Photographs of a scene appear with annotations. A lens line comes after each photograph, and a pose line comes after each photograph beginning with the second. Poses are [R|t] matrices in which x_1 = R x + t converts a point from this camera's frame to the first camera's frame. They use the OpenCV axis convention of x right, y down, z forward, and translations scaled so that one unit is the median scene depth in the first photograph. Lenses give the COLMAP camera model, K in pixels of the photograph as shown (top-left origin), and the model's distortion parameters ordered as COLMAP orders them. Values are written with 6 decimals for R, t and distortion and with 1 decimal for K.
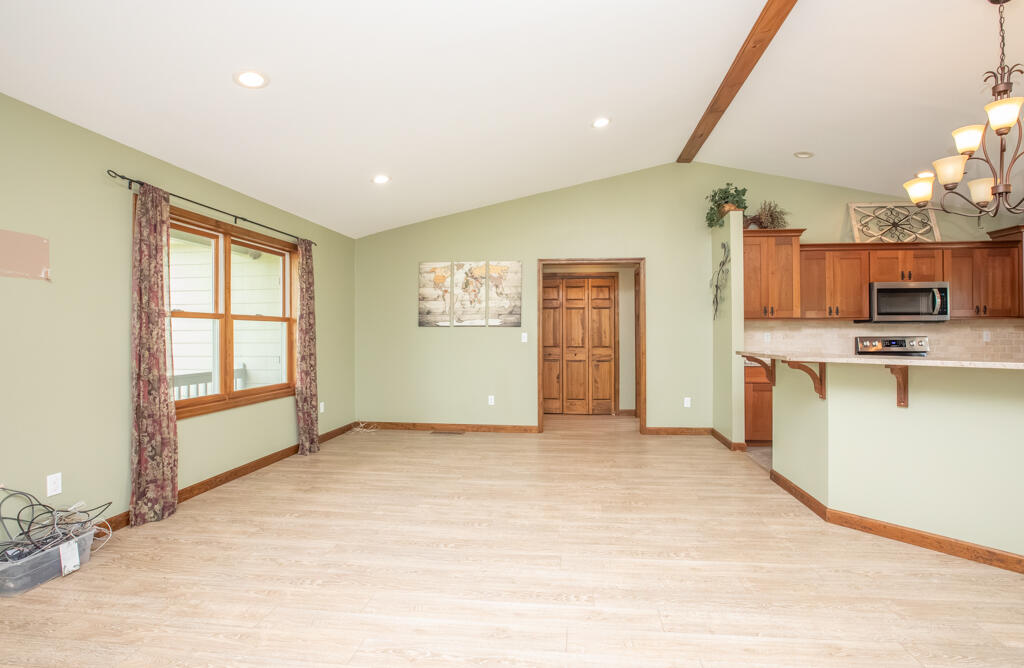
lens RADIAL K [[477.8, 0, 527.3], [0, 477.8, 331.2], [0, 0, 1]] dist [-0.043770, 0.010841]
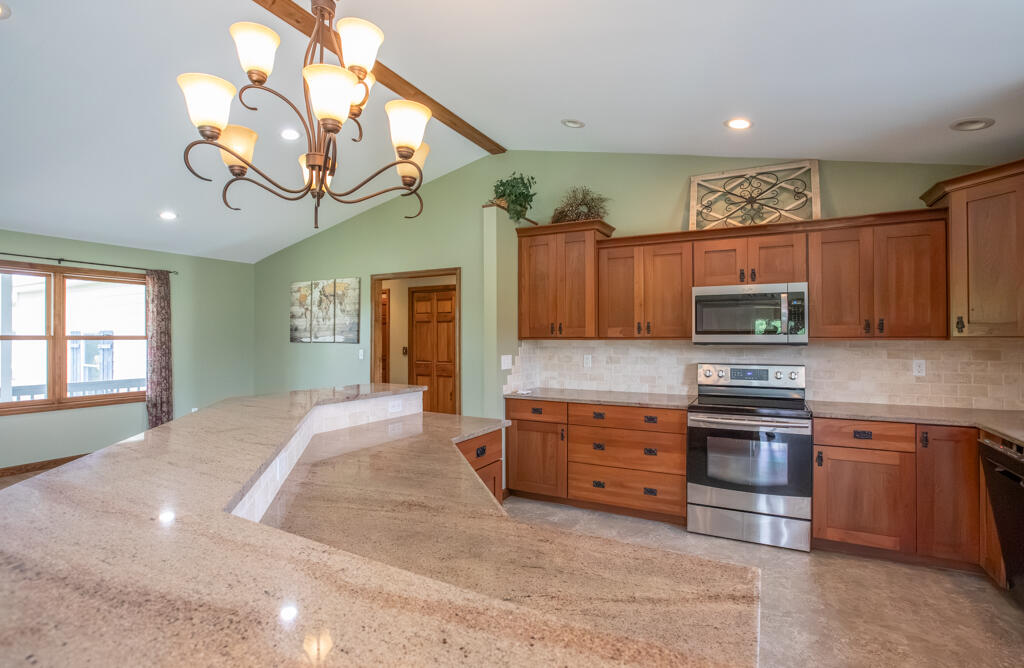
lens RADIAL K [[477.8, 0, 514.5], [0, 477.8, 333.1], [0, 0, 1]] dist [-0.043770, 0.010841]
pose [[0.926122, 0.000354, -0.377225, 0.773245], [-0.001858, 0.999992, -0.003623, -0.033092], [0.377220, 0.004056, 0.926115, 0.245992]]
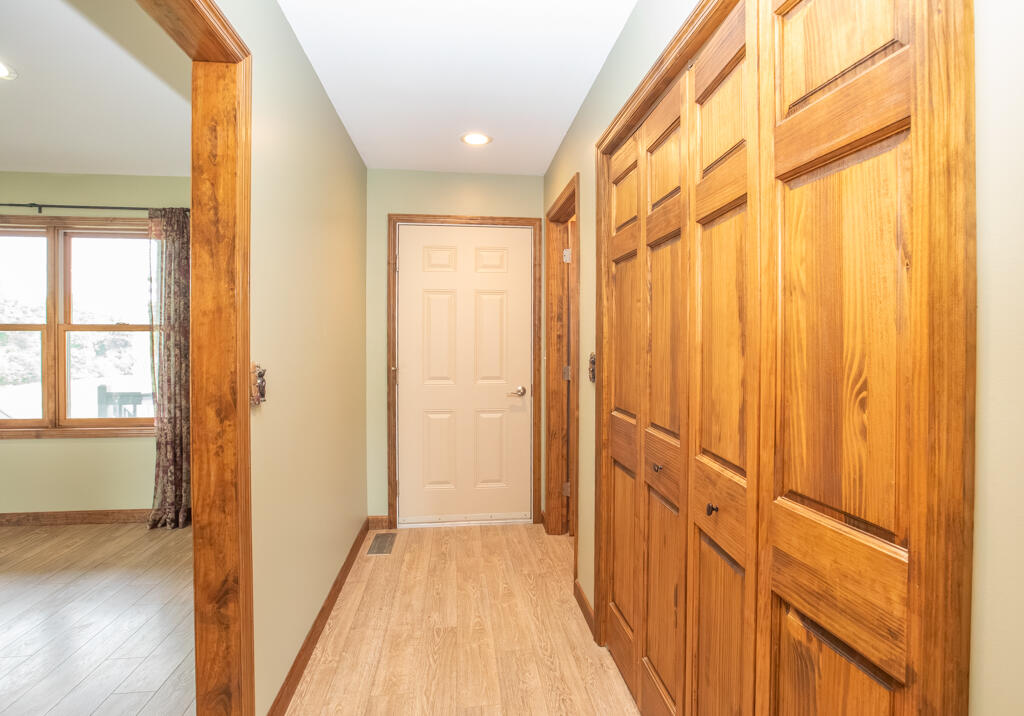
lens RADIAL K [[500.1, 0, 536.9], [0, 500.1, 342.5], [0, 0, 1]] dist [-0.038216, 0.001868]
pose [[0.281154, 0.011381, -0.959595, 0.334765], [0.000631, 0.999927, 0.012044, -0.011306], [0.959662, -0.003992, 0.281127, 1.253584]]
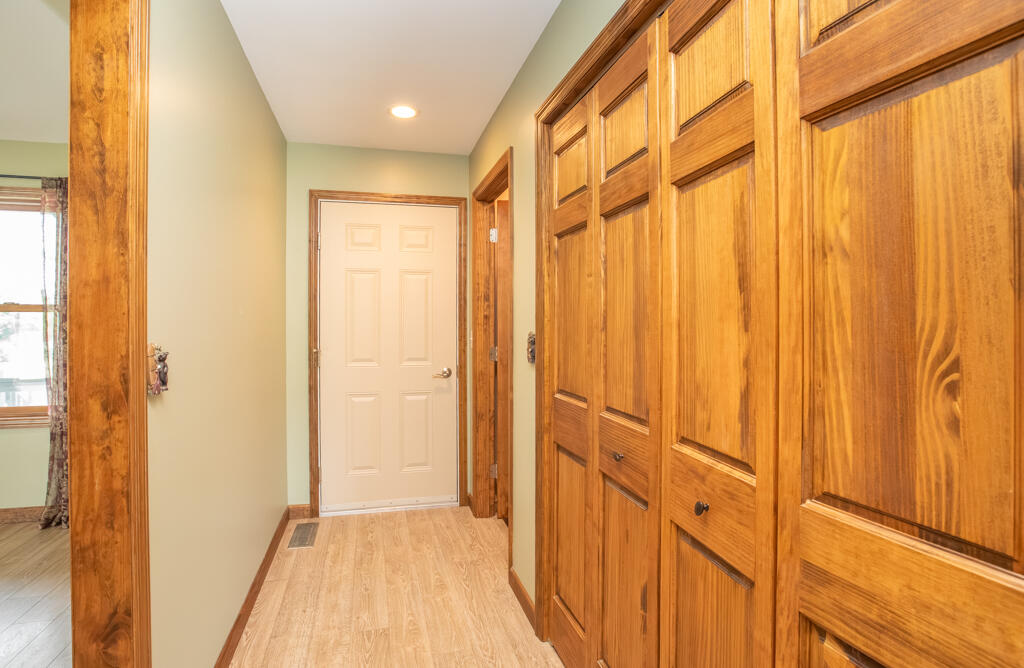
lens RADIAL K [[477.8, 0, 491.3], [0, 477.8, 321.1], [0, 0, 1]] dist [-0.043770, 0.010841]
pose [[0.359853, 0.003394, -0.933003, 0.286122], [0.003354, 0.999982, 0.004931, -0.008173], [0.933003, -0.004903, 0.359835, 1.248122]]
